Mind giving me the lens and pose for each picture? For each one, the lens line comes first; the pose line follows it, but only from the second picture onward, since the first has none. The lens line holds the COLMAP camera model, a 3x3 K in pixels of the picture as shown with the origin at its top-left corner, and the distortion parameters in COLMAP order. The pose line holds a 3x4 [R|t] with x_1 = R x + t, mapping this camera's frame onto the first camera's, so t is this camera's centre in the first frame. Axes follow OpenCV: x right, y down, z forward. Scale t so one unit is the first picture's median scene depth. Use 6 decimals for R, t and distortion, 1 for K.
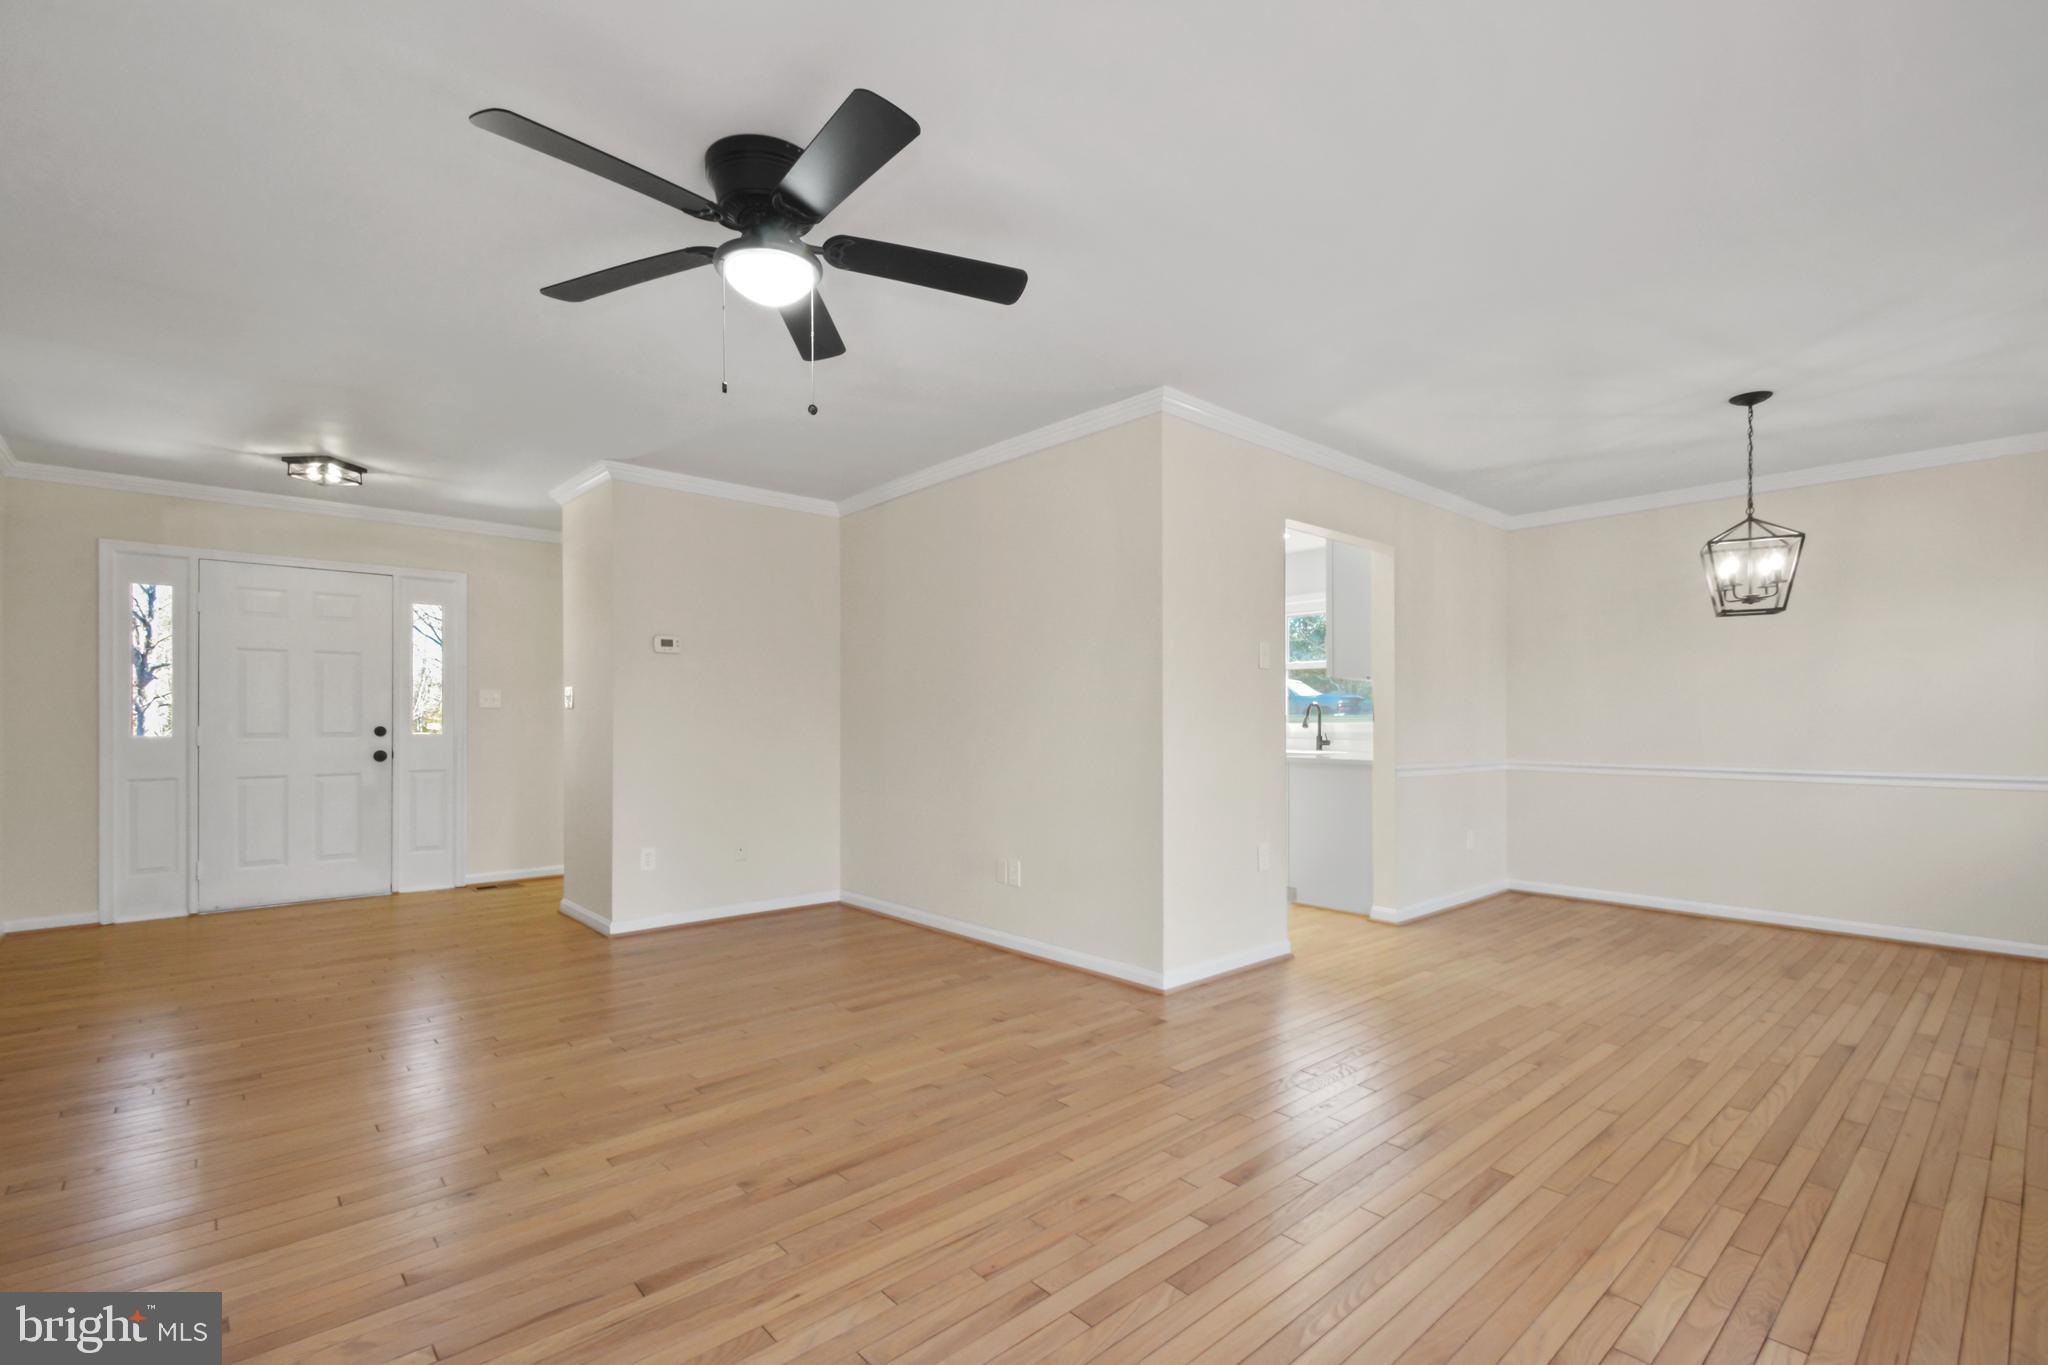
lens RADIAL K [[905.5, 0, 1001.3], [0, 905.5, 703.5], [0, 0, 1]] dist [-0.001596, -0.000517]
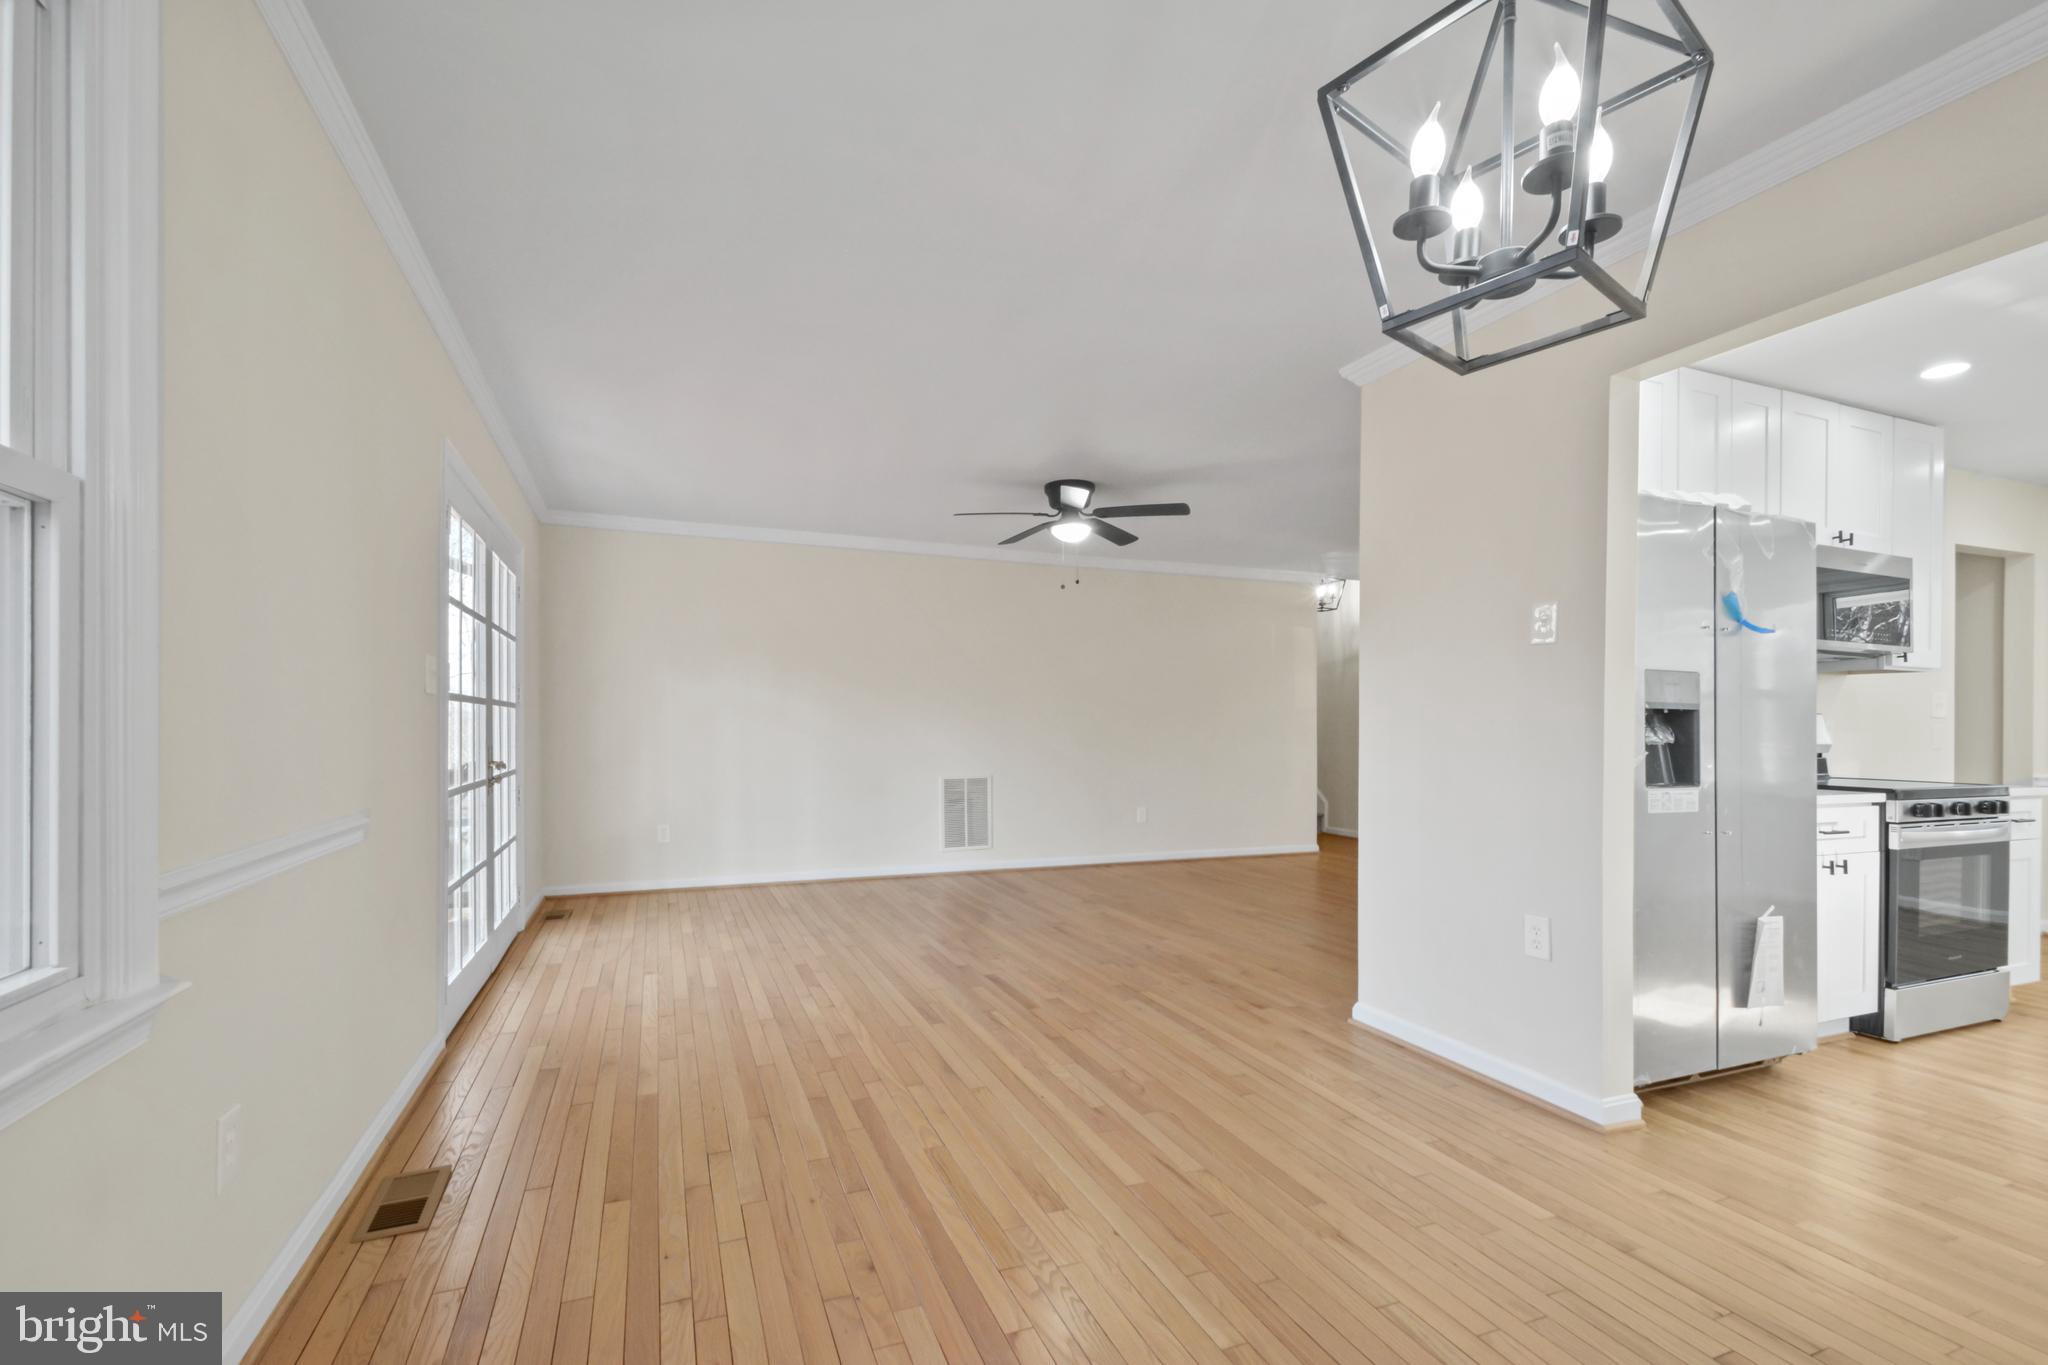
lens RADIAL K [[905.5, 0, 1001.3], [0, 905.5, 703.5], [0, 0, 1]] dist [-0.001596, -0.000517]
pose [[-0.330726, -0.029404, -0.943269, 1.603307], [0.000258, 0.999512, -0.031248, 0.032739], [0.943727, -0.010578, -0.330557, 1.320013]]
